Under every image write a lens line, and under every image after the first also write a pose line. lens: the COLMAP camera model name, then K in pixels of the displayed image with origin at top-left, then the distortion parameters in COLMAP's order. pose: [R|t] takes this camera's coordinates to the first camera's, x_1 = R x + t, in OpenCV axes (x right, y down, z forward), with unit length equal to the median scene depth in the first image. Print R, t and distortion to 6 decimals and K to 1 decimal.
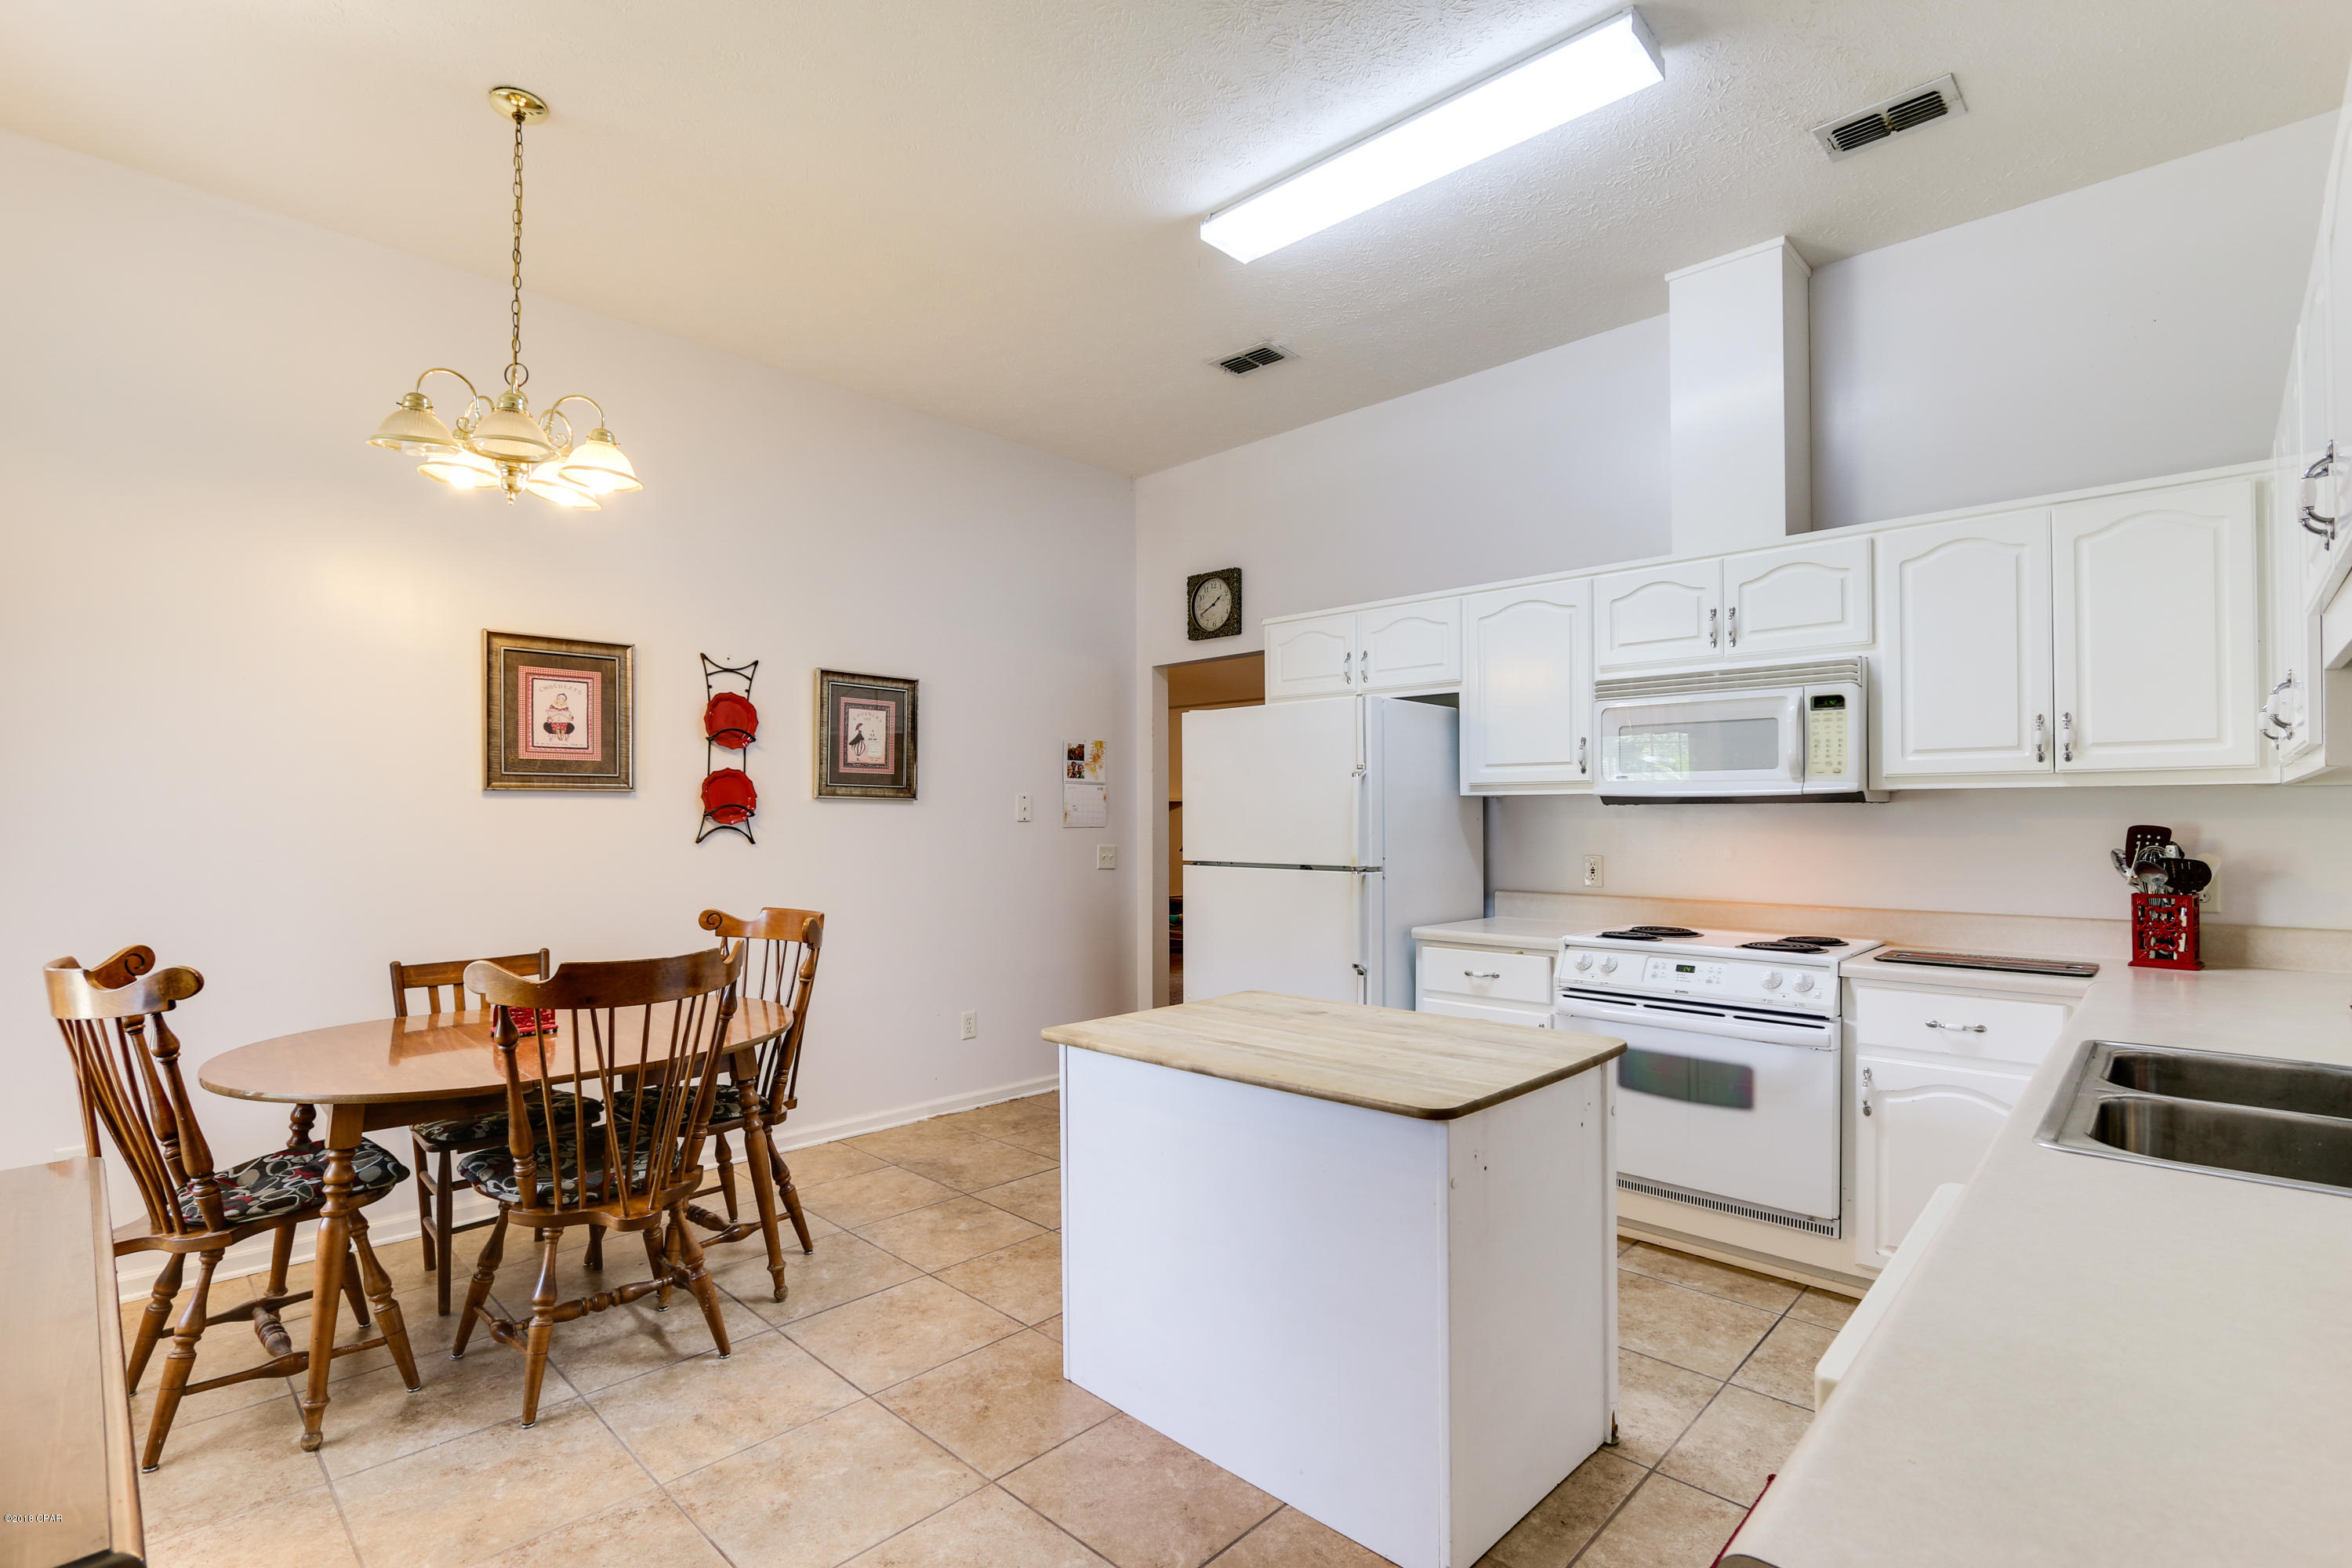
lens RADIAL K [[1092.2, 0, 1176.7], [0, 1092.2, 814.5], [0, 0, 1]] dist [-0.016486, 0.000712]
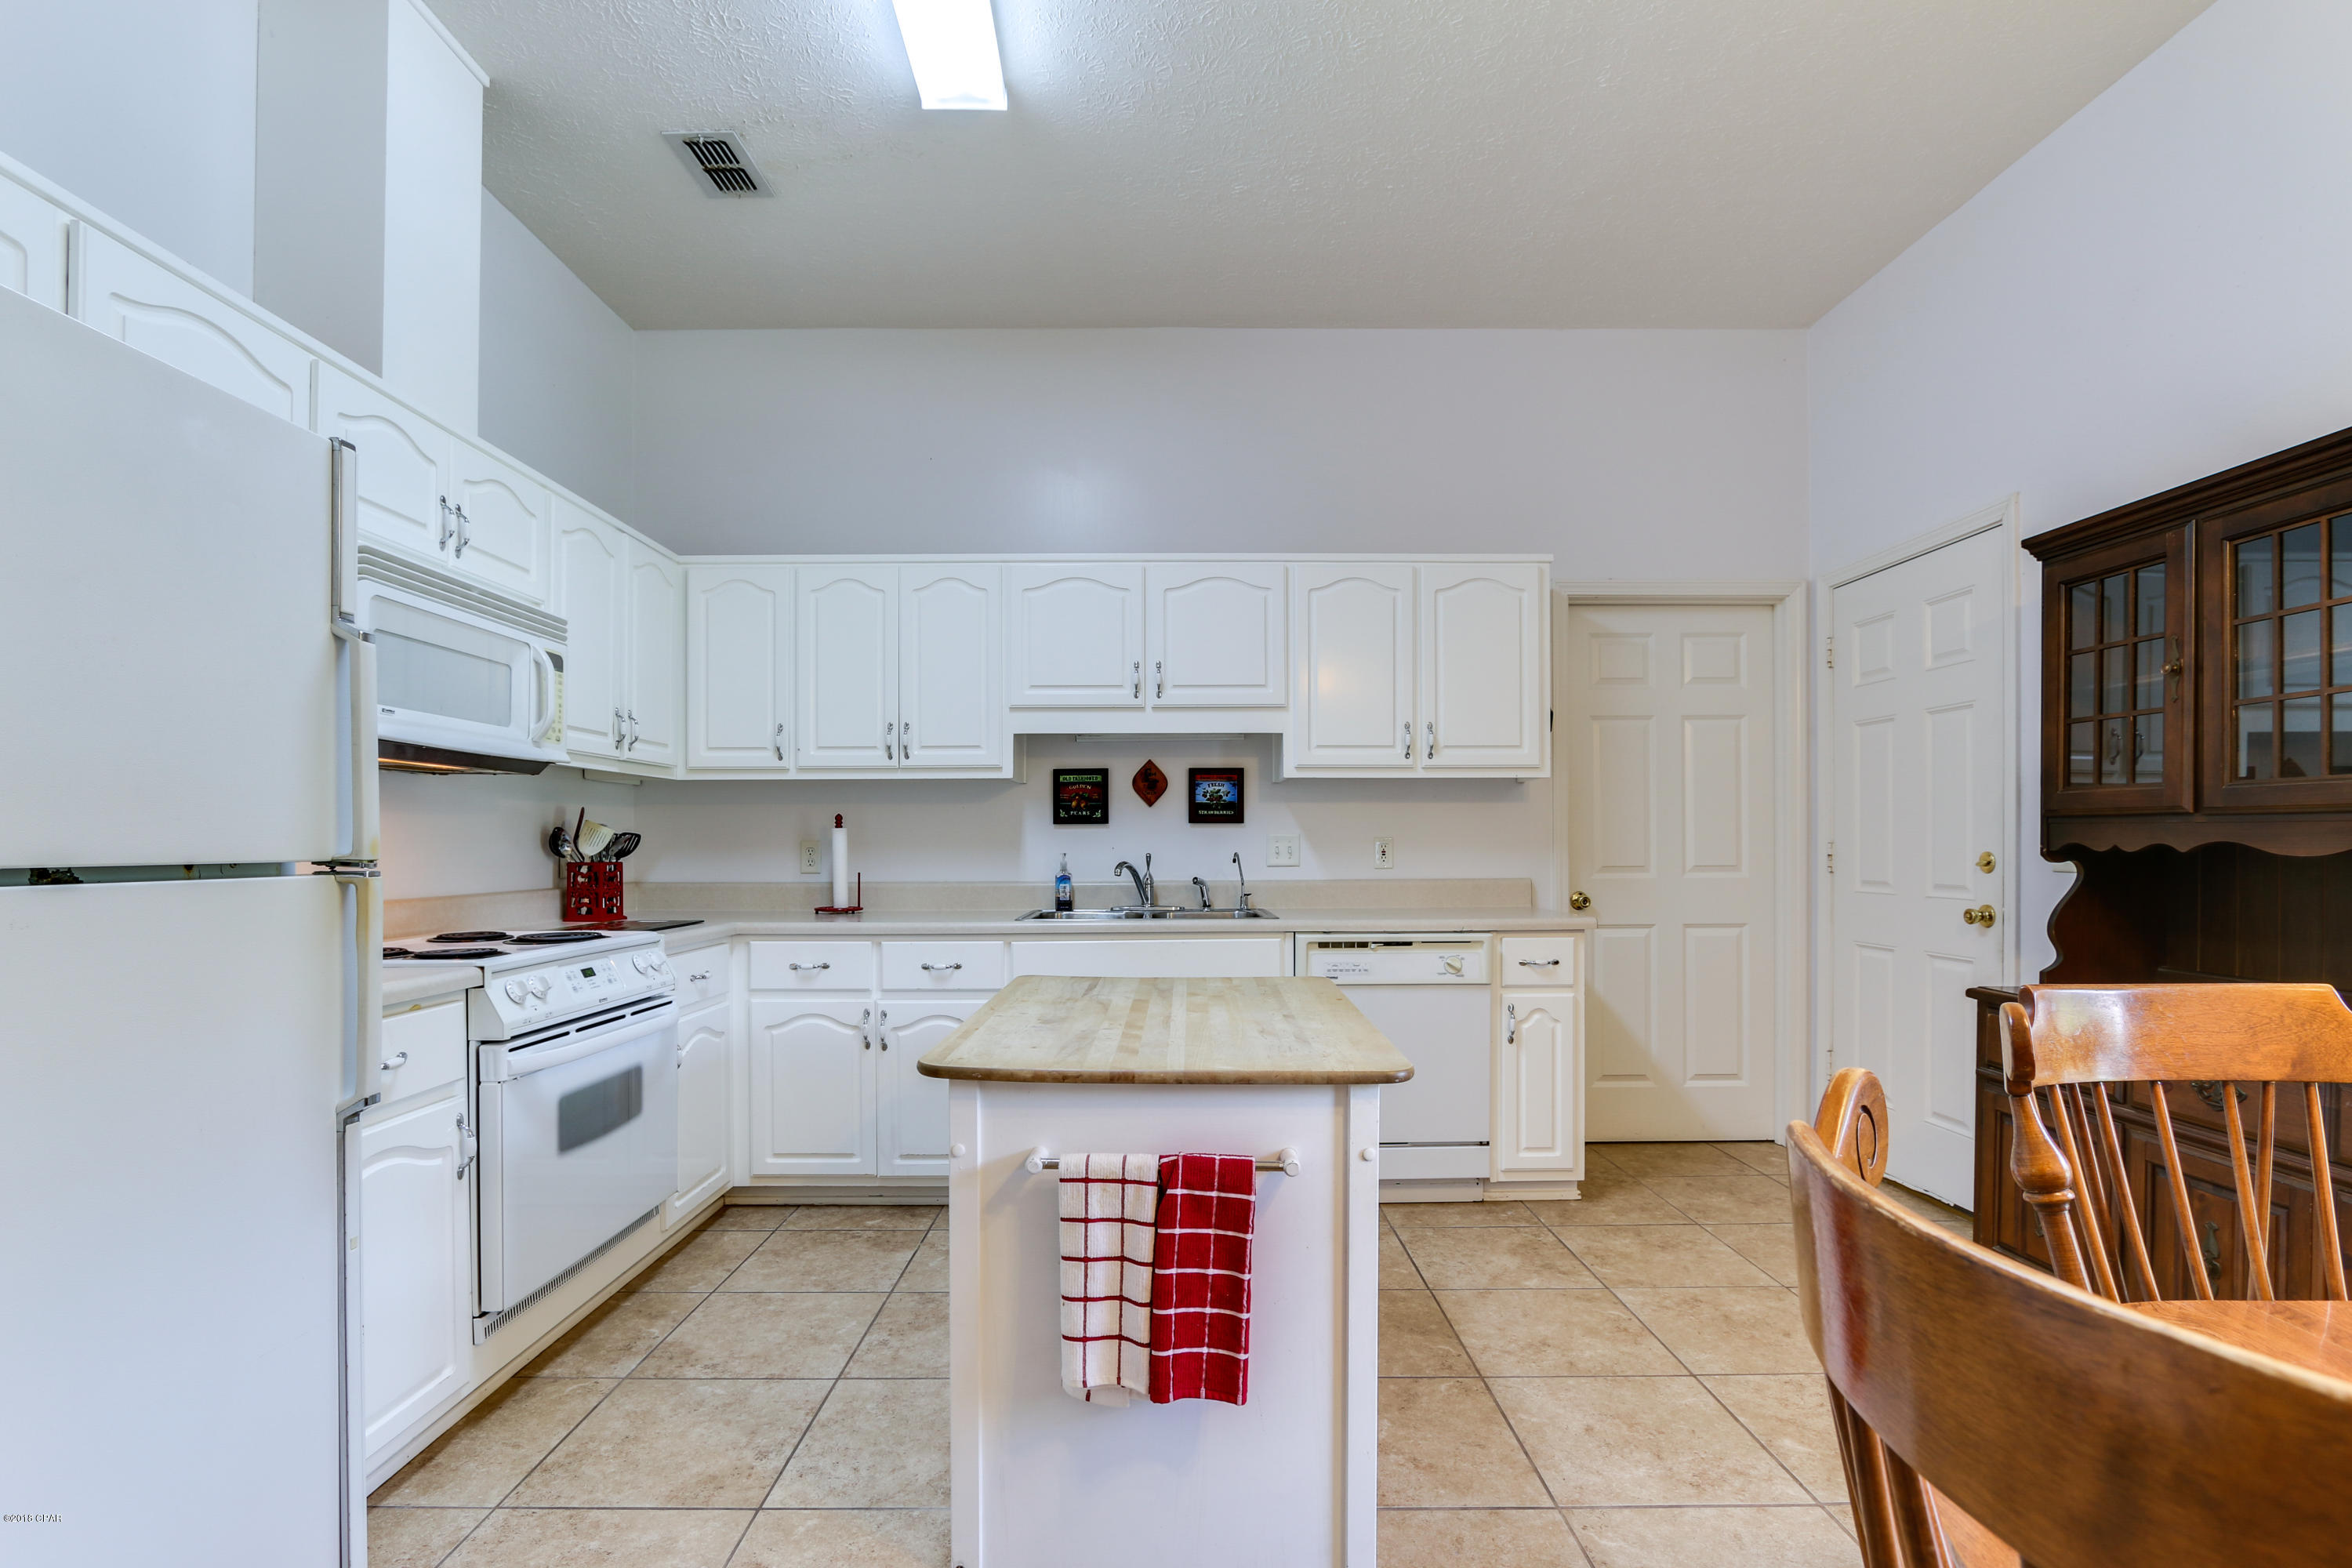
lens RADIAL K [[1093.0, 0, 1170.7], [0, 1093.0, 843.5], [0, 0, 1]] dist [-0.023368, 0.000551]
pose [[-0.693087, 0.004102, 0.720842, -0.397384], [0.001779, 0.999990, -0.003980, 0.051952], [-0.720851, -0.001476, -0.693088, 1.243646]]
